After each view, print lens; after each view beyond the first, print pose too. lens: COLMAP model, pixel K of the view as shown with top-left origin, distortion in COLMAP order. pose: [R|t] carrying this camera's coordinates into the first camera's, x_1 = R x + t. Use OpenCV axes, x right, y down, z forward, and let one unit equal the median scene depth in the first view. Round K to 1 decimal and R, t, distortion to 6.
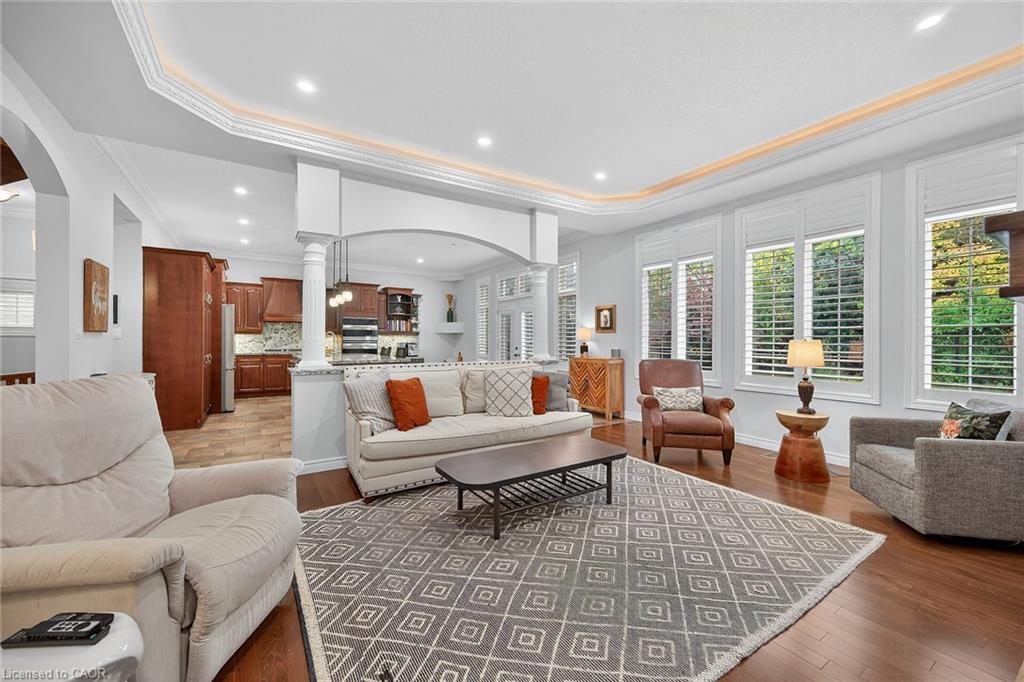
lens RADIAL K [[394.1, 0, 483.0], [0, 394.1, 340.8], [0, 0, 1]] dist [0.001896, 0.000067]
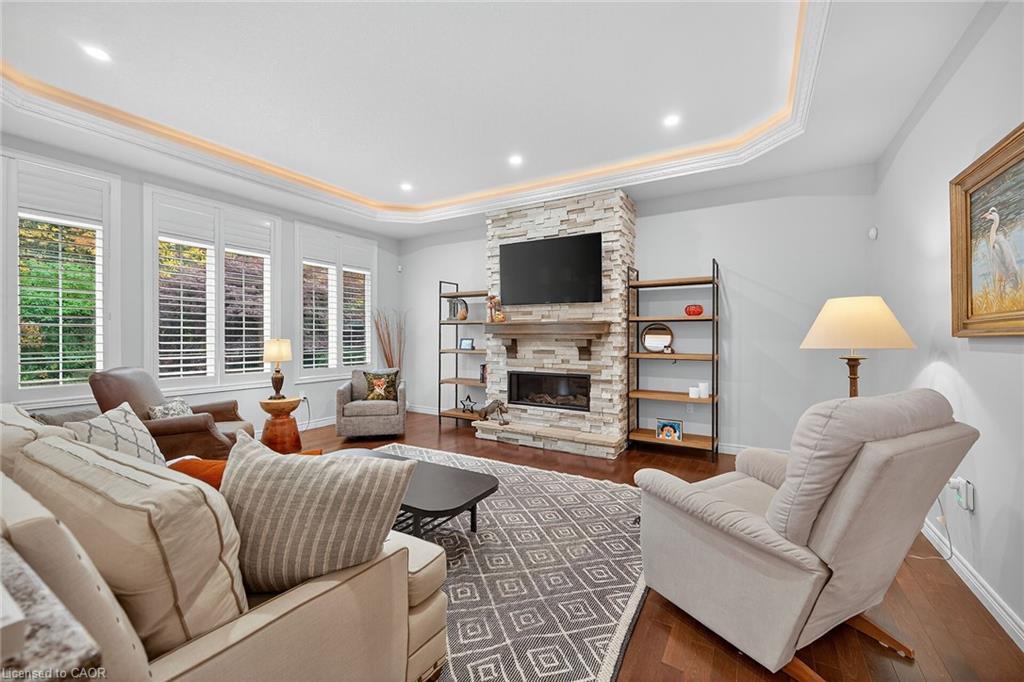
lens RADIAL K [[407.6, 0, 522.9], [0, 407.6, 338.1], [0, 0, 1]] dist [0.000663, -0.000176]
pose [[-0.504562, -0.005992, 0.863355, -0.342869], [0.000427, 0.999974, 0.007189, -0.007816], [-0.863376, 0.003996, -0.504546, 0.508400]]
